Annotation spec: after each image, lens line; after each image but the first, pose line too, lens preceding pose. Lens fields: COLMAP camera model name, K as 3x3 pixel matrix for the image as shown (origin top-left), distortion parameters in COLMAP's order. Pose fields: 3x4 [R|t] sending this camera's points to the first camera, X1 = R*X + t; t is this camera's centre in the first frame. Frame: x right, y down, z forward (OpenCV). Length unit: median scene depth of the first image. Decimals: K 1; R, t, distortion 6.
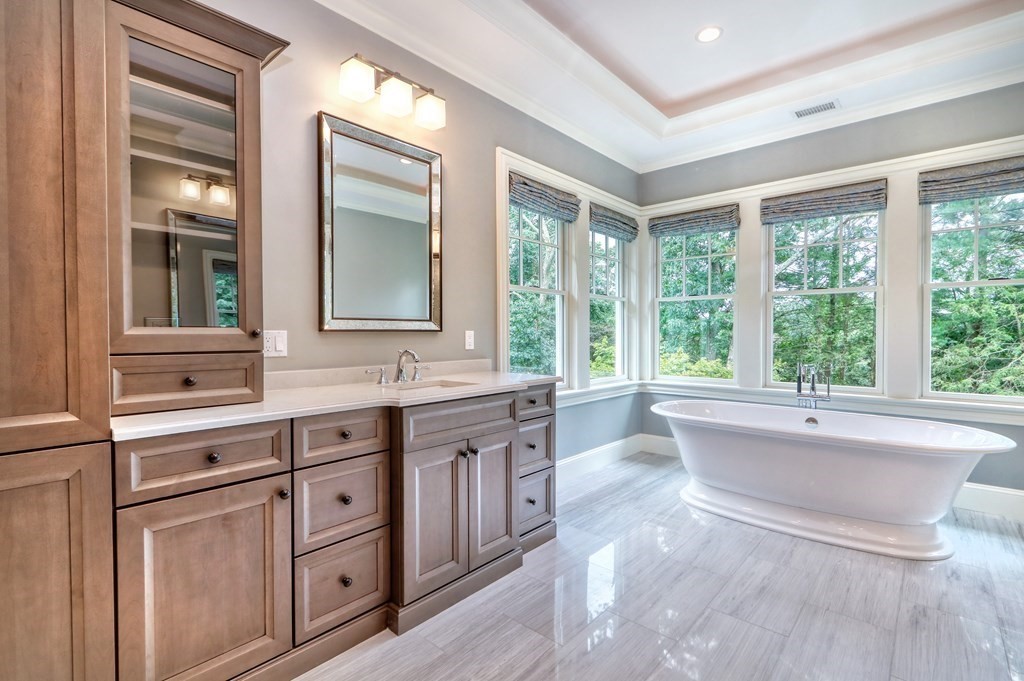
lens RADIAL K [[469.2, 0, 513.1], [0, 469.2, 338.8], [0, 0, 1]] dist [0.001592, -0.000712]
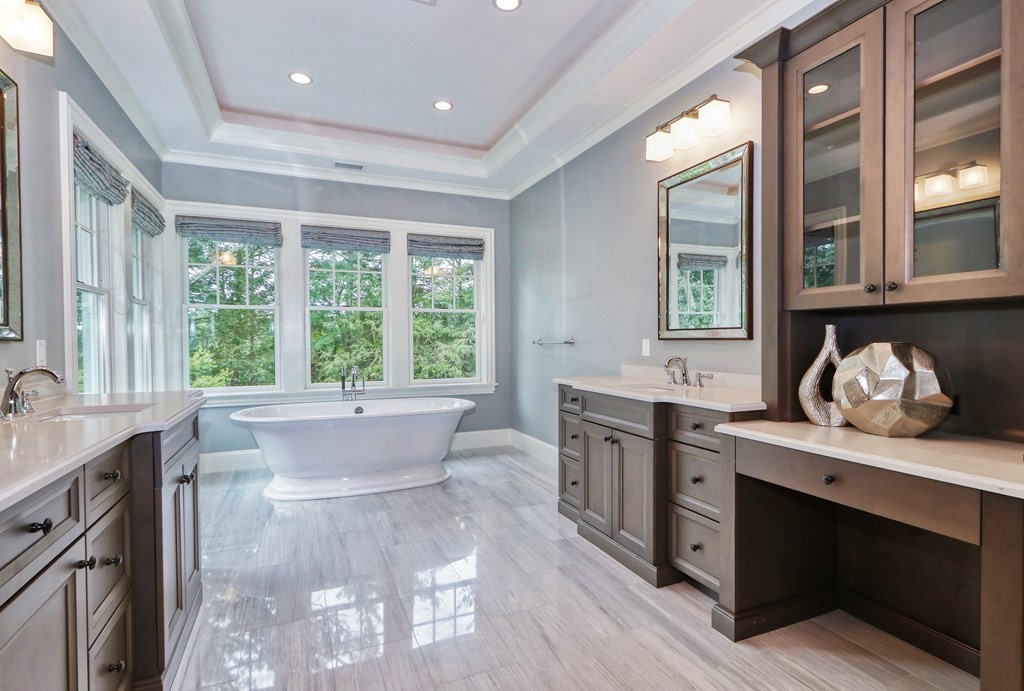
lens RADIAL K [[496.2, 0, 508.7], [0, 496.2, 350.1], [0, 0, 1]] dist [-0.018912, 0.000164]
pose [[0.431804, -0.019140, 0.901765, -0.389267], [0.016578, 0.999774, 0.013282, -0.000057], [-0.901815, 0.009214, 0.432024, 0.037204]]
